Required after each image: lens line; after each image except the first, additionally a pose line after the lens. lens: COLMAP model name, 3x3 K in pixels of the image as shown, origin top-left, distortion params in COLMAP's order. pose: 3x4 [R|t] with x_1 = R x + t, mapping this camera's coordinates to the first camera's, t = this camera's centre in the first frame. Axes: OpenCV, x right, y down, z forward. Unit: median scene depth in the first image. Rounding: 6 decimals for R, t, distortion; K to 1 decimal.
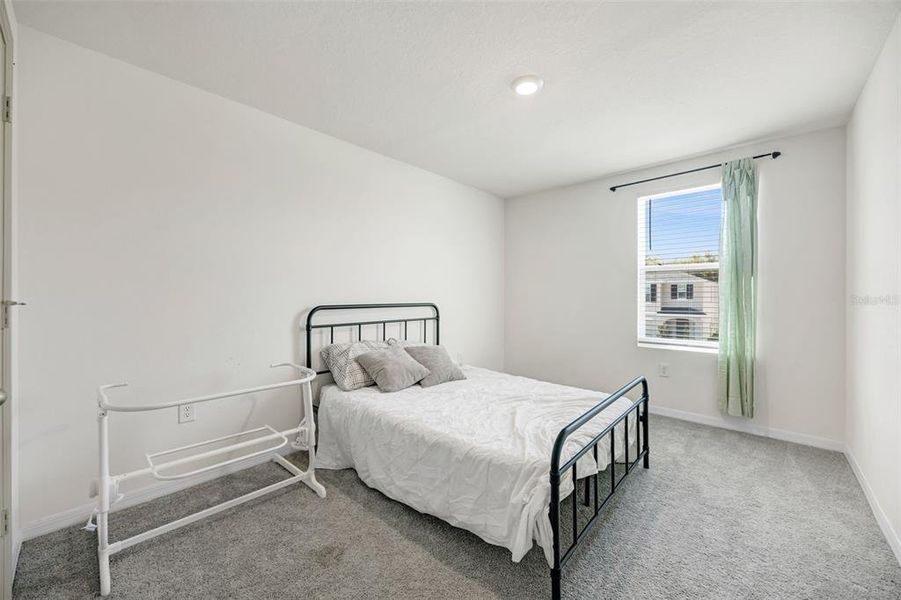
lens RADIAL K [[356.4, 0, 451.1], [0, 356.4, 299.0], [0, 0, 1]] dist [-0.001587, -0.000585]
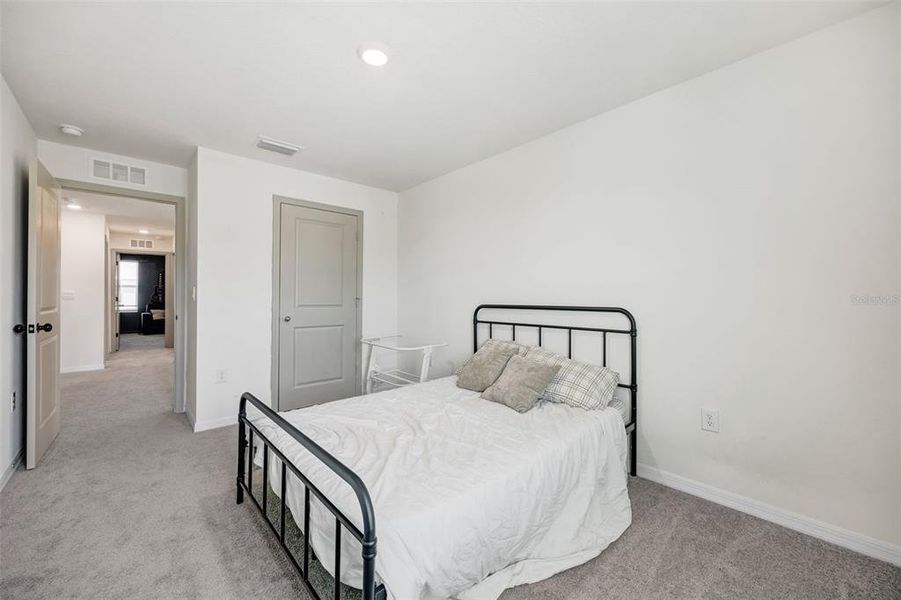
lens RADIAL K [[356.4, 0, 451.1], [0, 356.4, 299.0], [0, 0, 1]] dist [-0.001587, -0.000585]
pose [[-0.074742, 0.004721, -0.997192, 0.767366], [-0.016331, 0.999849, 0.005958, -0.004634], [0.997069, 0.016731, -0.074653, 0.908977]]
